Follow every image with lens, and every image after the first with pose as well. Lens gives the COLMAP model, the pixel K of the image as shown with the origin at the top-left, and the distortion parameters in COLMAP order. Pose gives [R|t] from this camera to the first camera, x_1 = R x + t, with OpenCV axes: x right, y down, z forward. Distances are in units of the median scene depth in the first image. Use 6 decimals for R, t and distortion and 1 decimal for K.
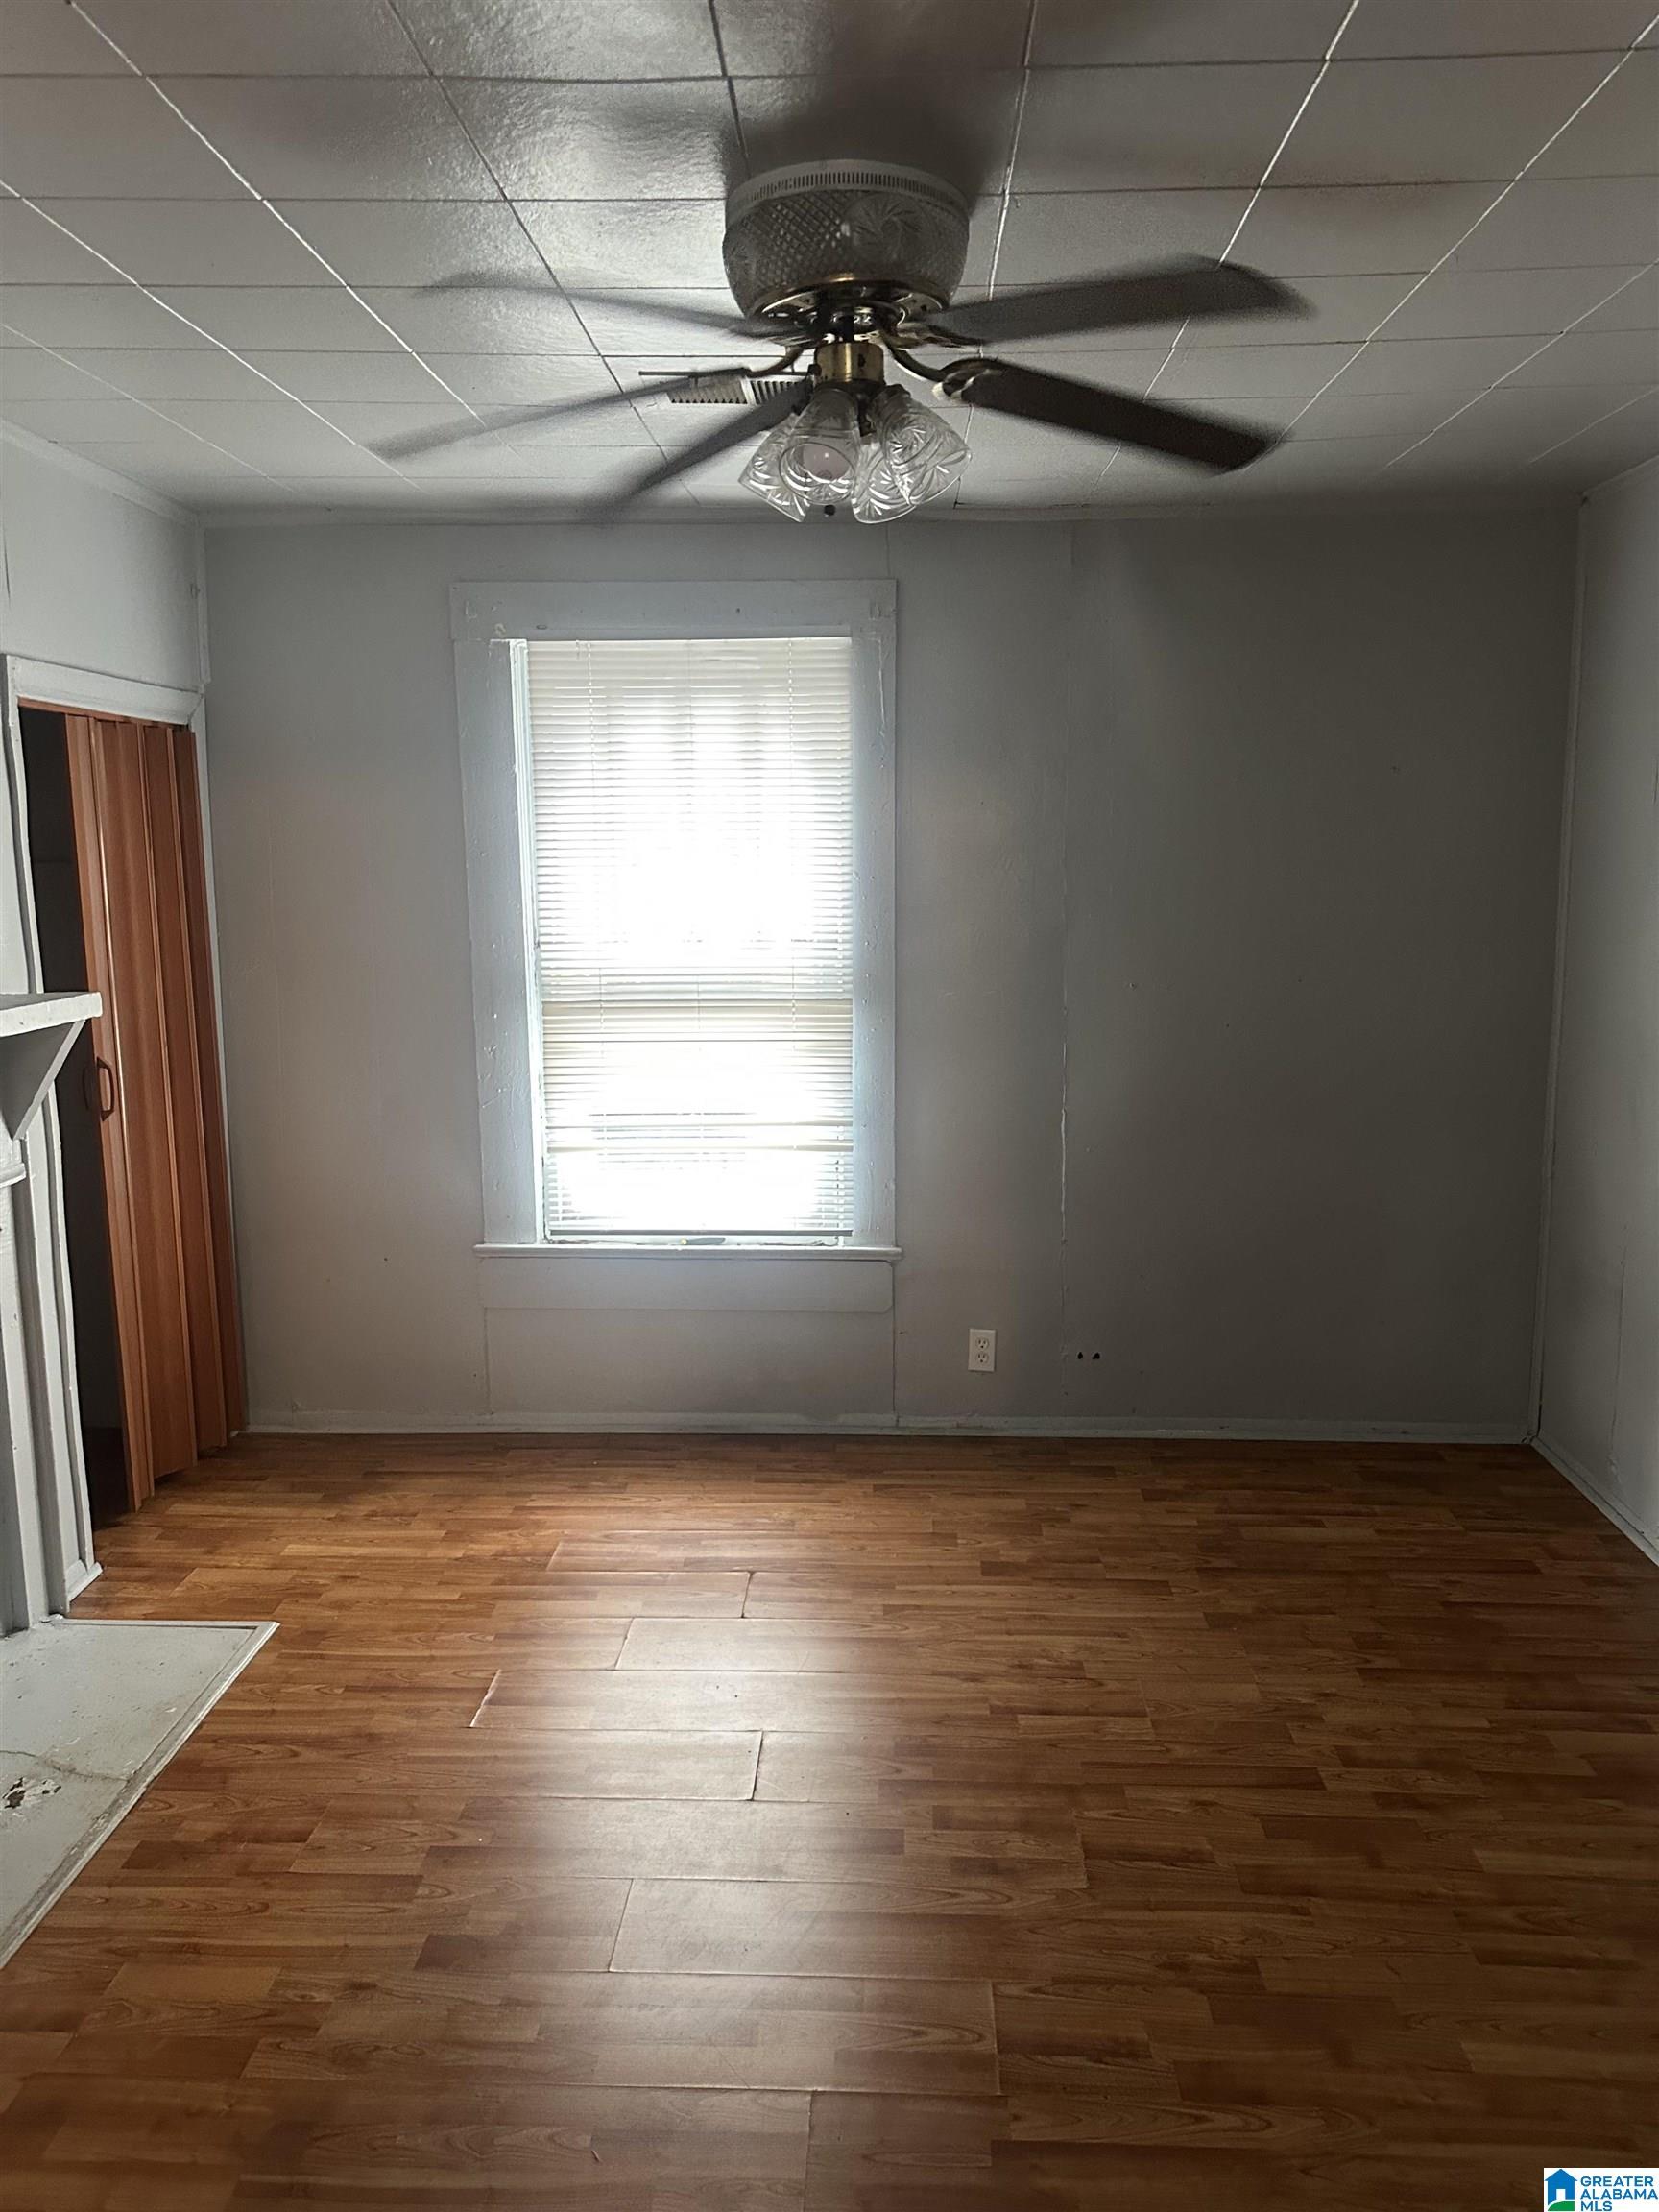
lens RADIAL K [[1571.7, 0, 834.7], [0, 1571.7, 1099.6], [0, 0, 1]] dist [0.070032, -0.036277]
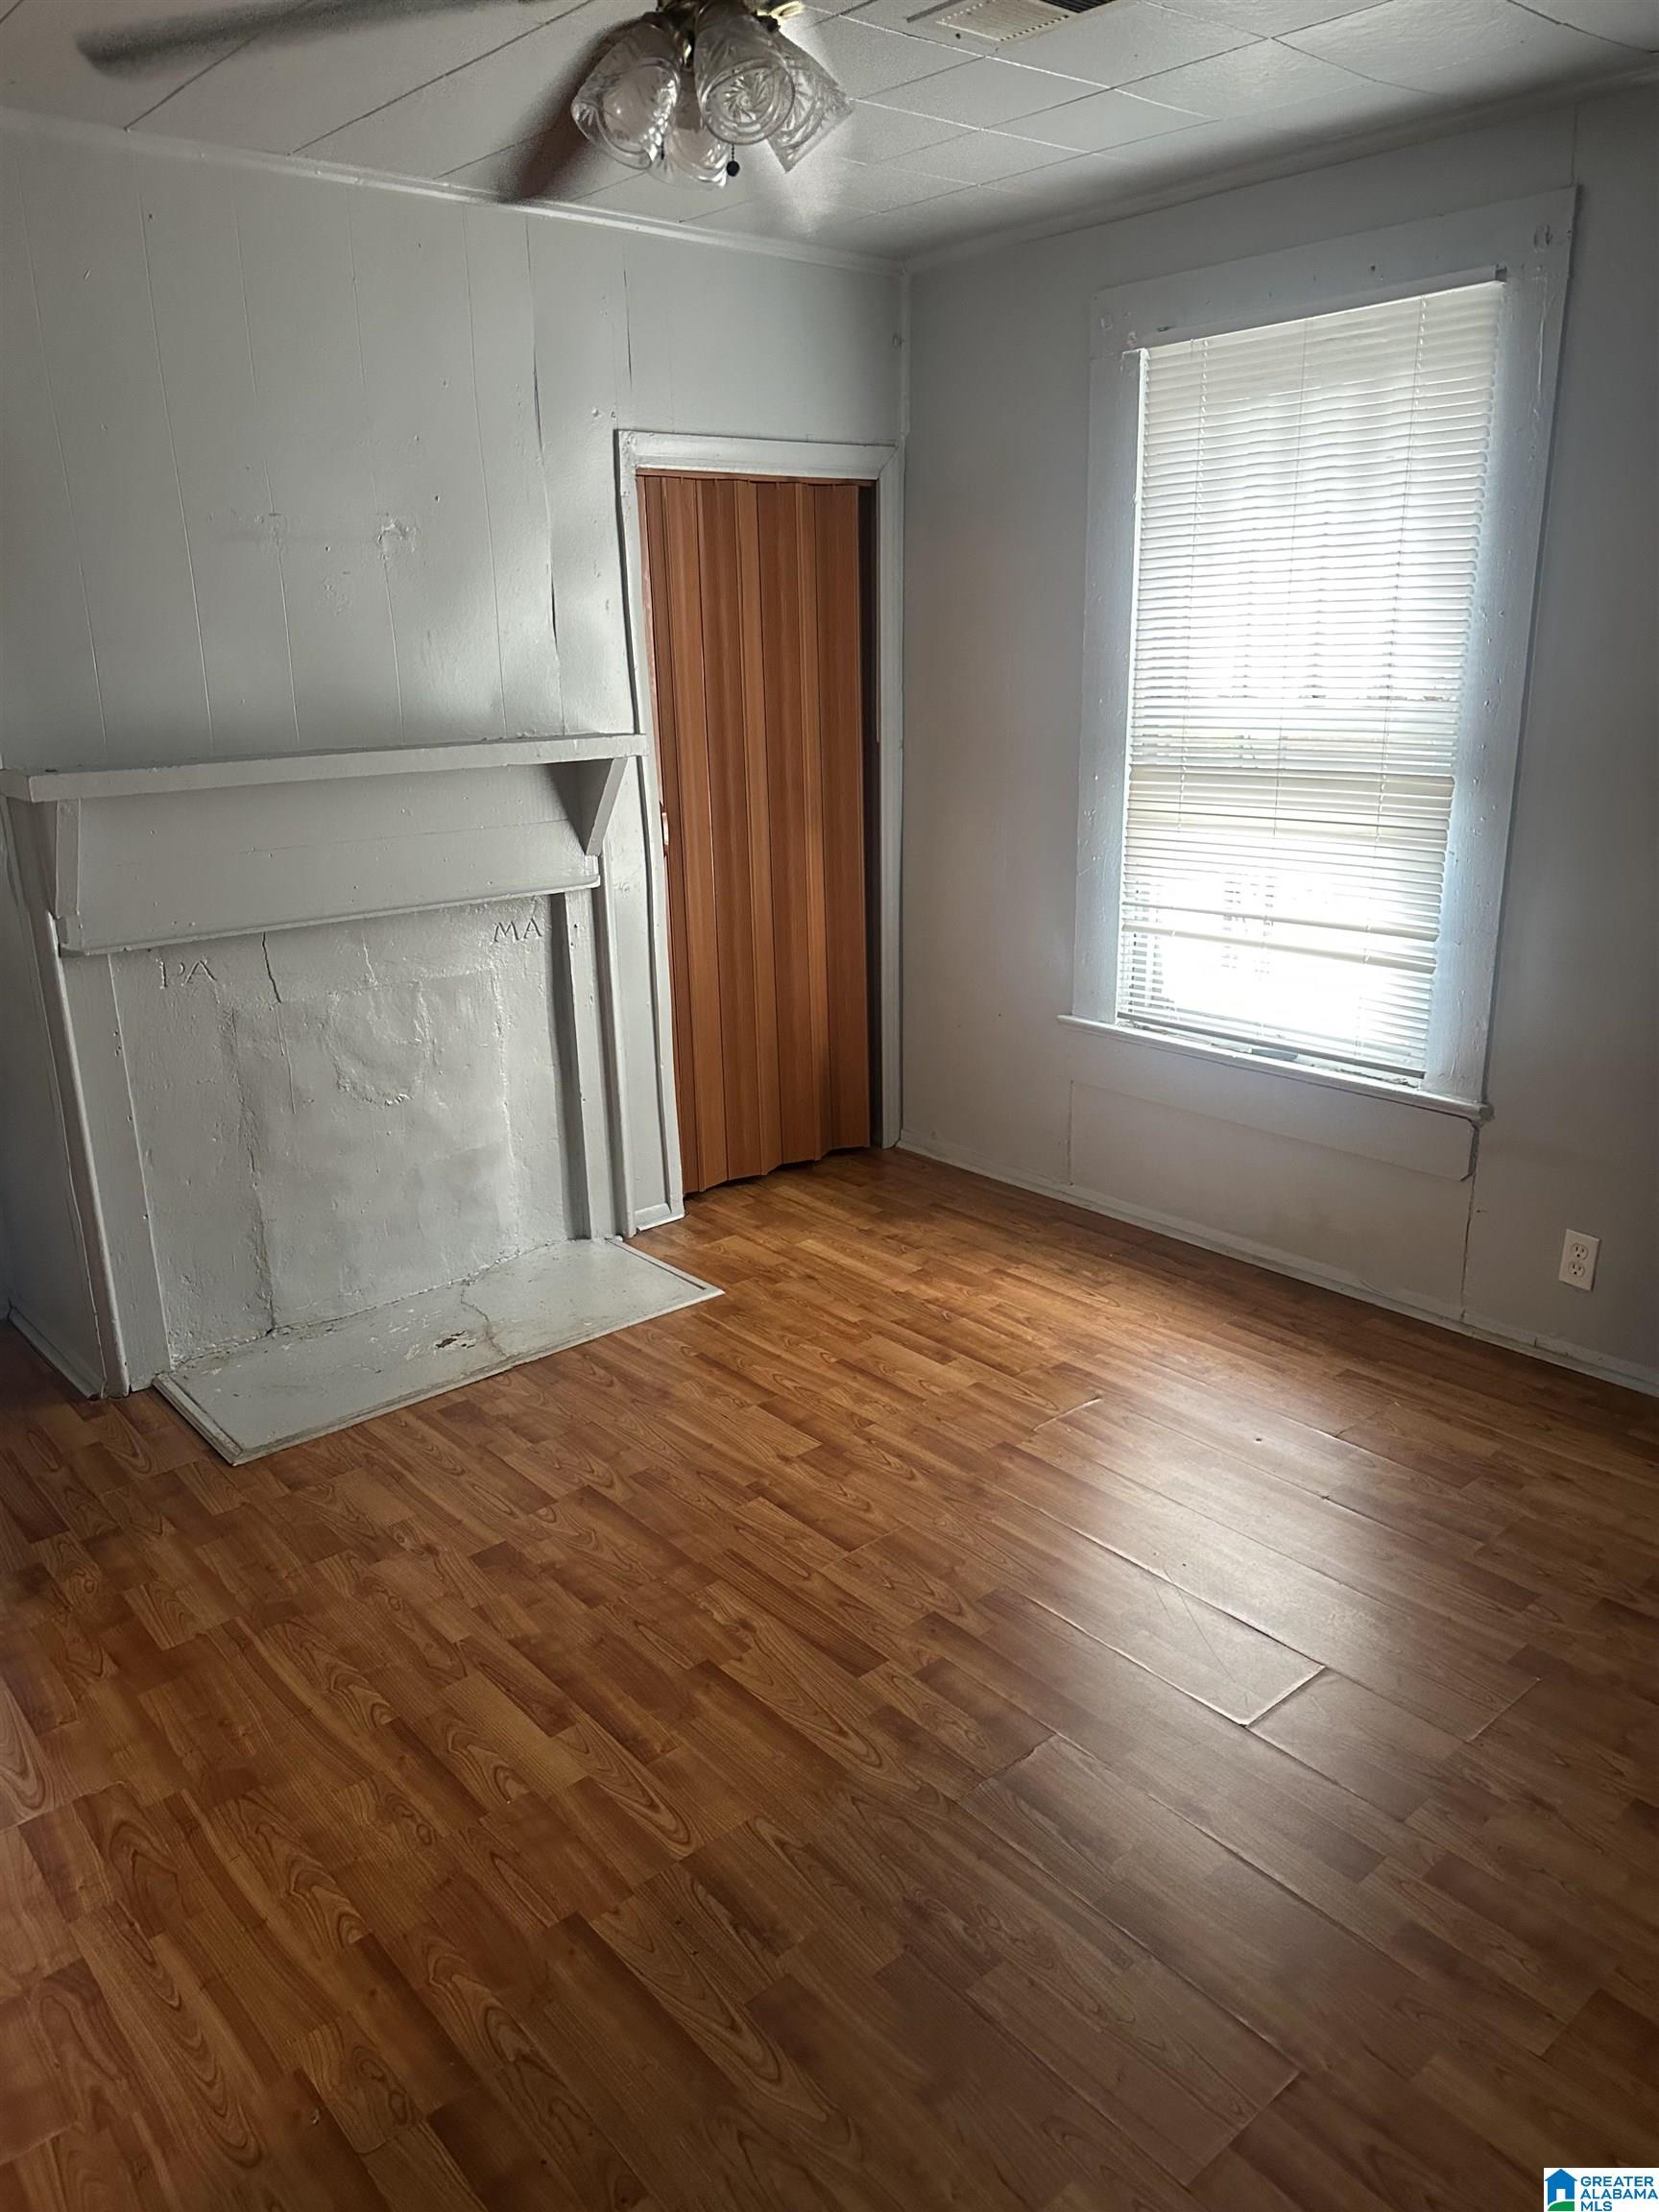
lens RADIAL K [[1571.7, 0, 826.6], [0, 1571.7, 1098.5], [0, 0, 1]] dist [0.070032, -0.036277]
pose [[0.682517, 0.202927, -0.702134, 0.405599], [-0.102149, 0.977738, 0.183286, -0.022738], [0.723696, -0.053373, 0.688051, 0.232098]]
